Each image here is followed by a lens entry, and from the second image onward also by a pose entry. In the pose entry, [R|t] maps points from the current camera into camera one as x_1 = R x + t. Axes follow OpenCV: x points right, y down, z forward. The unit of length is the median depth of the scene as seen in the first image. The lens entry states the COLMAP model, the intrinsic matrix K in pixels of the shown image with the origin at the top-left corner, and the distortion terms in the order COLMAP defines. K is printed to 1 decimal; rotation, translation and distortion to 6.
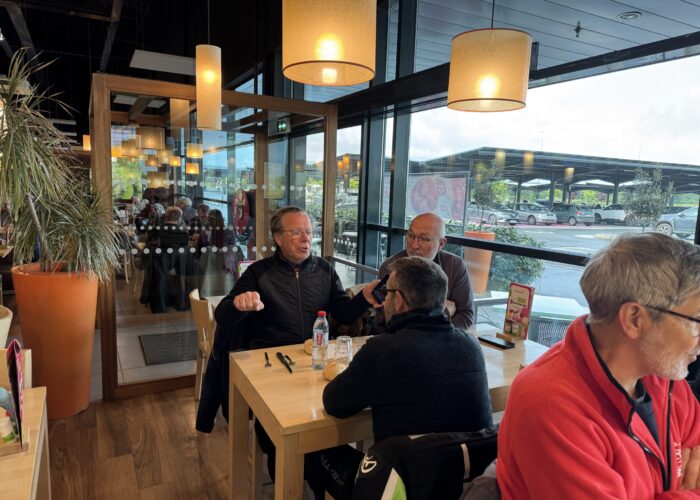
lens RADIAL K [[486.2, 0, 350.0], [0, 486.2, 250.0], [0, 0, 1]] dist [0.087737, -0.109069]
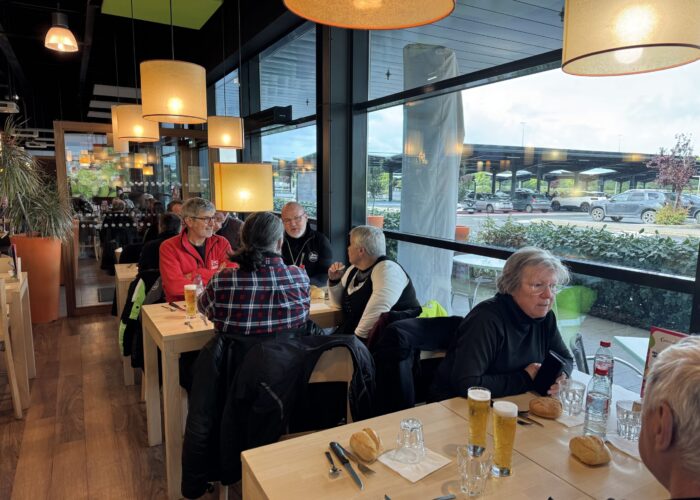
lens RADIAL K [[486.2, 0, 350.0], [0, 486.2, 250.0], [0, 0, 1]] dist [0.087737, -0.109069]
pose [[0.999629, -0.024822, 0.011198, 0.231138], [0.024684, 0.999619, 0.012346, 0.045008], [-0.011501, -0.012065, 0.999861, -0.353692]]
